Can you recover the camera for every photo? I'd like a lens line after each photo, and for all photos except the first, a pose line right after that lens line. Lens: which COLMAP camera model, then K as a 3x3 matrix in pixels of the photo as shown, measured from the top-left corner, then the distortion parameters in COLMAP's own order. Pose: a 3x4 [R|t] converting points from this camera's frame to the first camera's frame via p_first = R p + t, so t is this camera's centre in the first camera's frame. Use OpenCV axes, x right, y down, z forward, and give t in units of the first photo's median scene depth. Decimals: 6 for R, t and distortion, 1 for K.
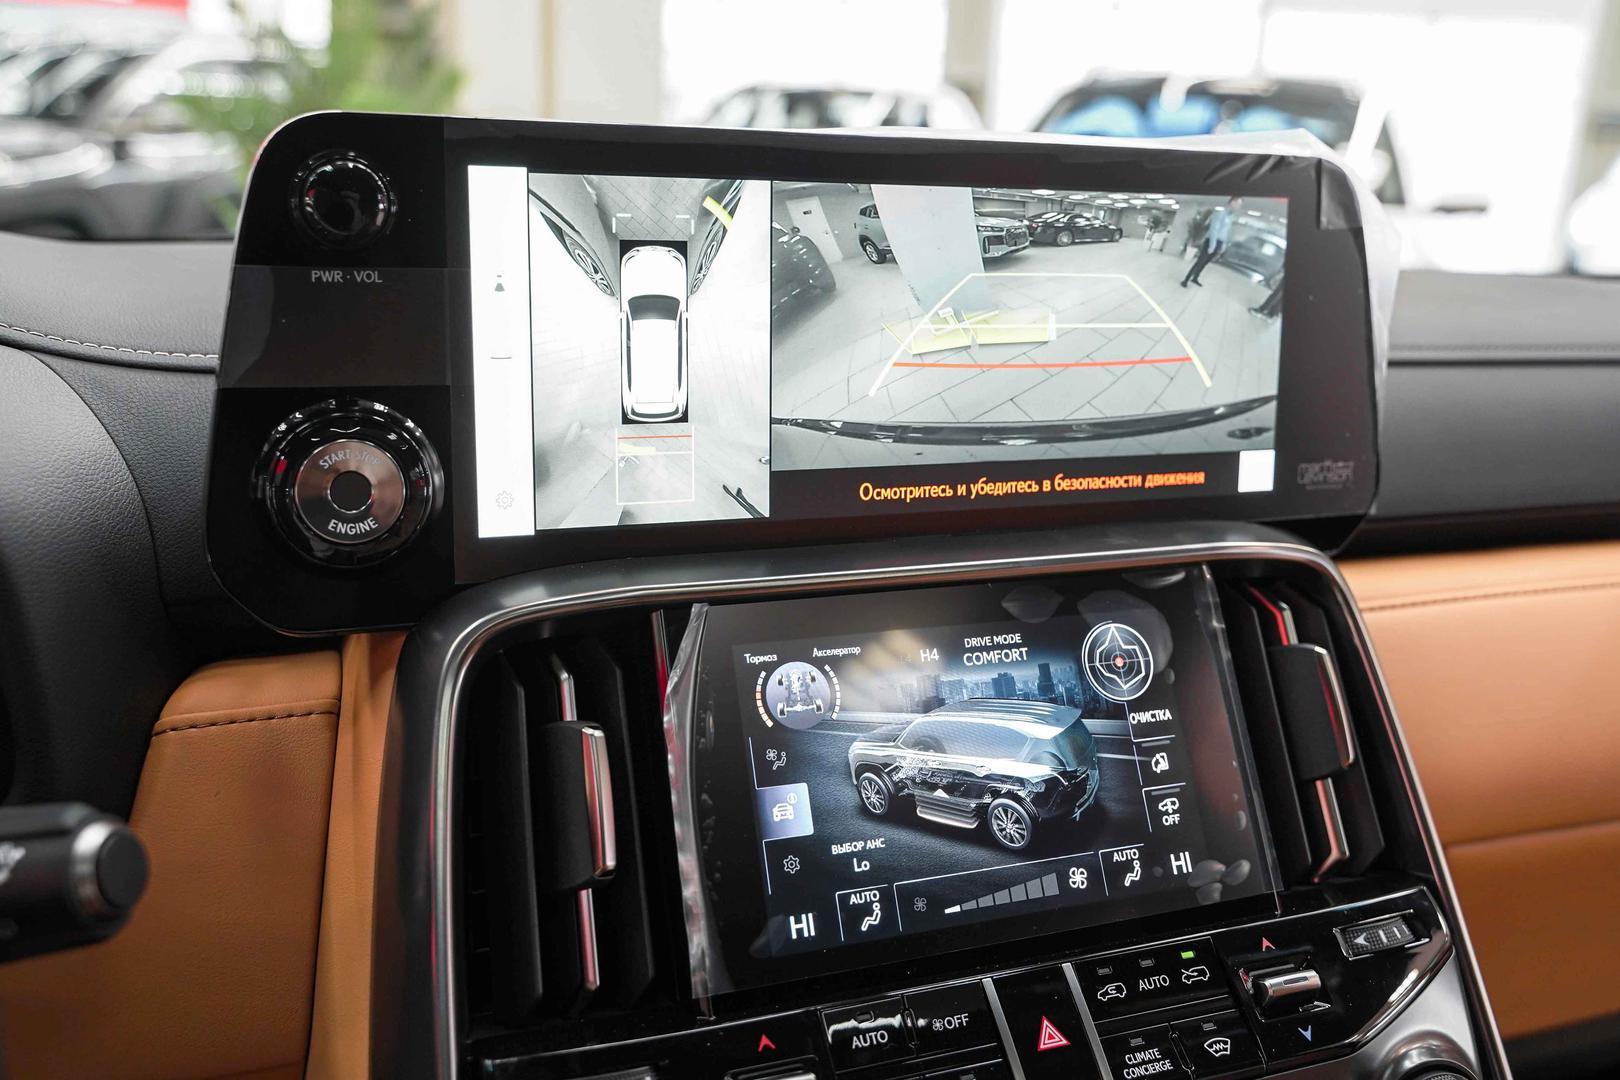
lens RADIAL K [[1407.4, 0, 810.0], [0, 1407.4, 518.9], [0, 0, 1]] dist [-0.009961, -0.000297]
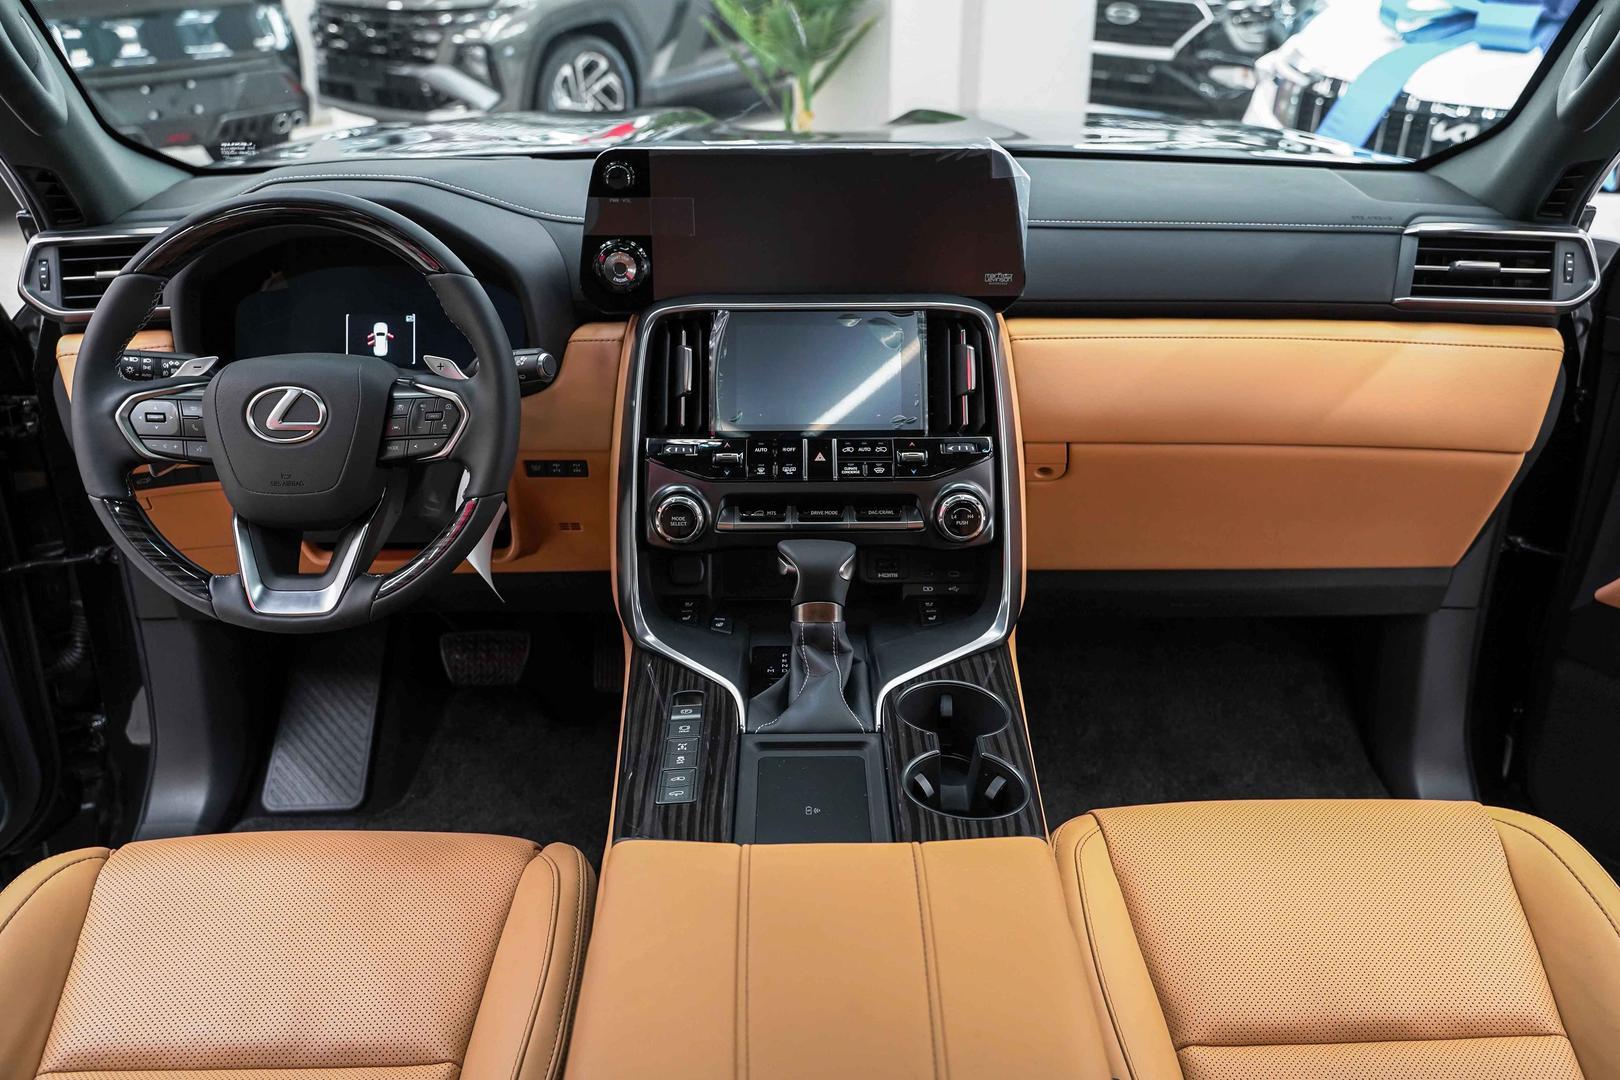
lens RADIAL K [[1378.2, 0, 813.0], [0, 1378.2, 518.2], [0, 0, 1]] dist [-0.010774, 0.001794]
pose [[0.943006, 0.107547, -0.314919, 1.089689], [-0.052105, 0.982383, 0.179467, -0.045157], [0.328672, -0.152829, 0.931997, -1.799294]]
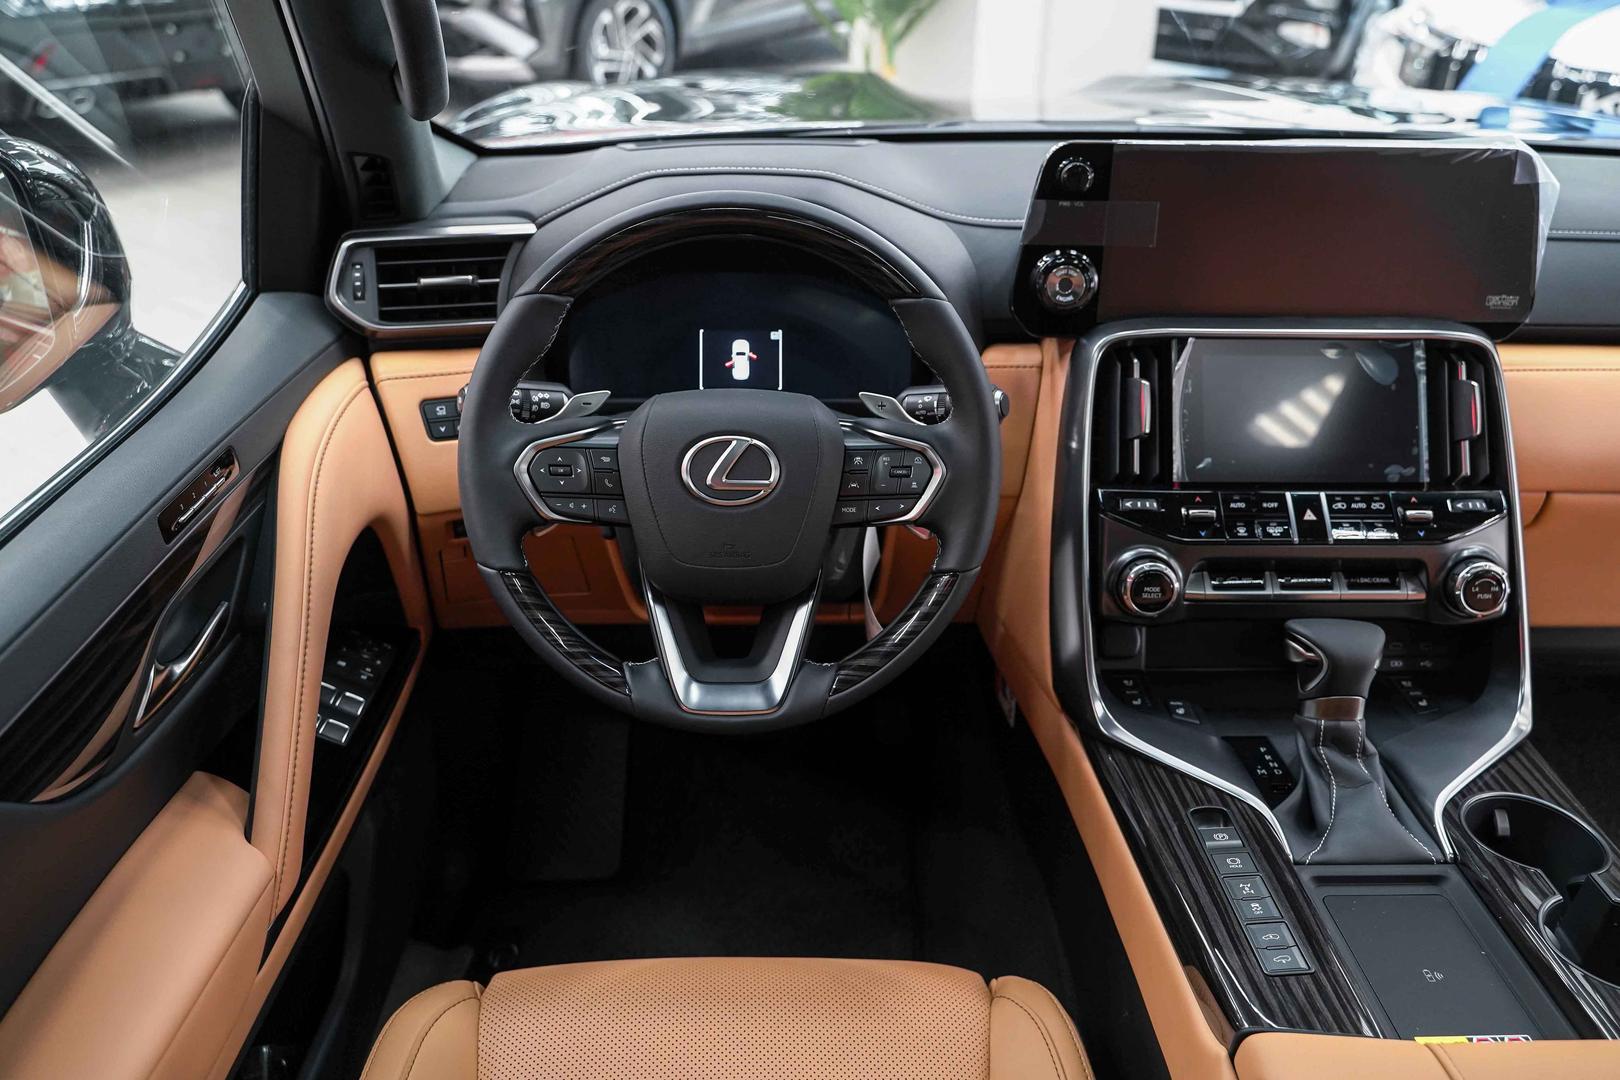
lens RADIAL K [[1407.4, 0, 810.0], [0, 1407.4, 518.9], [0, 0, 1]] dist [-0.009961, -0.000297]
pose [[0.947709, 0.125154, -0.293571, 0.056619], [-0.064795, 0.976194, 0.206996, -0.103120], [0.312489, -0.177150, 0.933257, -1.667503]]
